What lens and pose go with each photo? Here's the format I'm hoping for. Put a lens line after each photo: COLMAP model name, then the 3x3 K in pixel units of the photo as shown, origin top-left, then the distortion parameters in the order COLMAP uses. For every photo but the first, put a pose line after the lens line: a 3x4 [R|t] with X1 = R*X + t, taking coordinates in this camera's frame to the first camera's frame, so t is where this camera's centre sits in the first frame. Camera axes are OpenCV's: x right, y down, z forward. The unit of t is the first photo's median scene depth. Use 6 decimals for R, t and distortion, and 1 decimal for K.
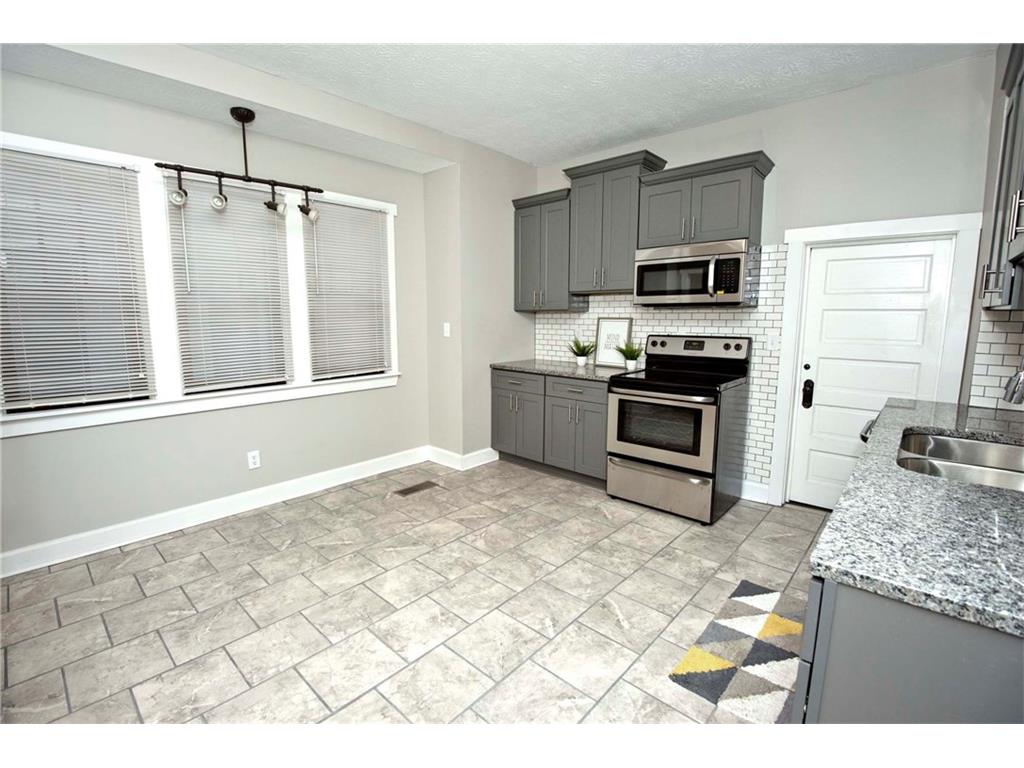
lens RADIAL K [[476.1, 0, 525.8], [0, 476.1, 382.0], [0, 0, 1]] dist [0.003015, -0.019462]
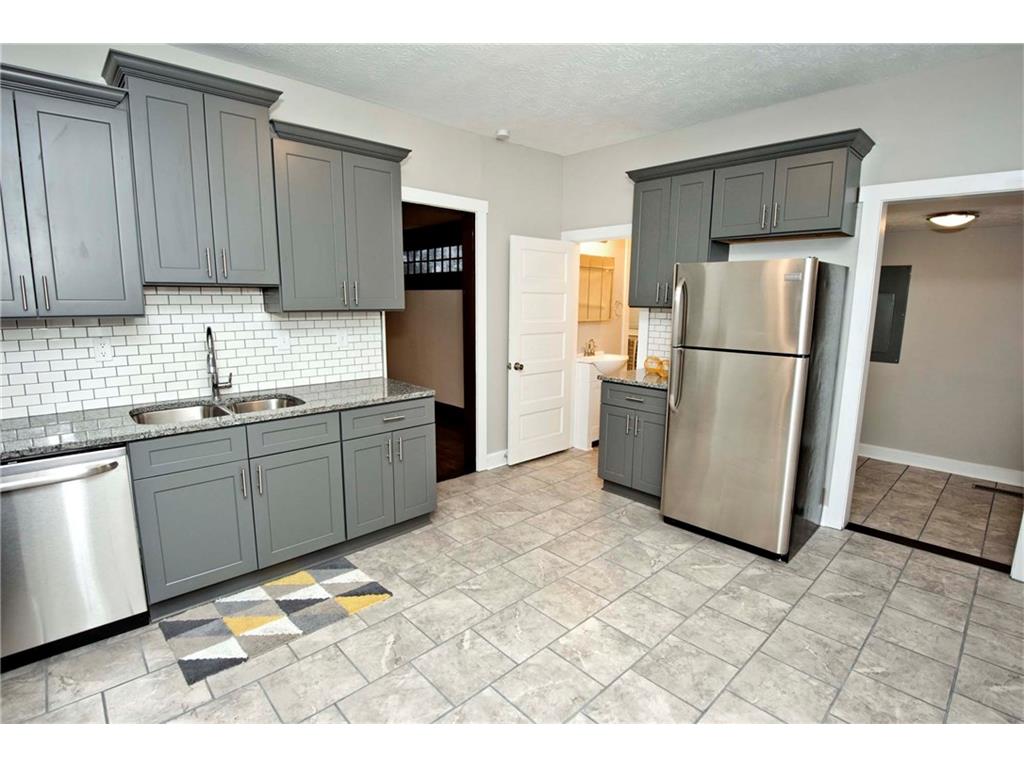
lens RADIAL K [[495.0, 0, 512.0], [0, 495.0, 384.0], [0, 0, 1]] dist [-0.000013, -0.022353]
pose [[-0.993962, -0.027899, 0.106123, -0.103678], [0.006026, 0.951802, 0.306655, -0.235633], [-0.109563, 0.305443, -0.945886, 1.342707]]
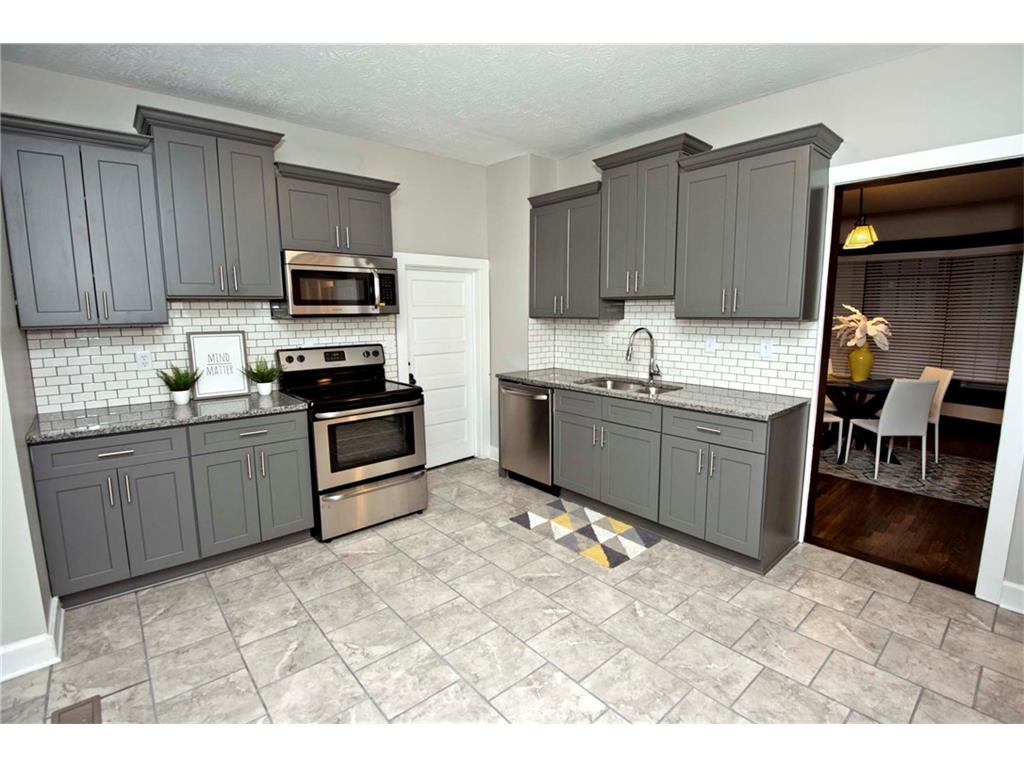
lens RADIAL K [[476.1, 0, 525.8], [0, 476.1, 382.0], [0, 0, 1]] dist [0.003015, -0.019462]
pose [[0.119680, -0.148608, 0.981628, -0.719916], [0.144427, 0.980822, 0.130877, -0.123721], [-0.982251, 0.126110, 0.138847, 0.628250]]
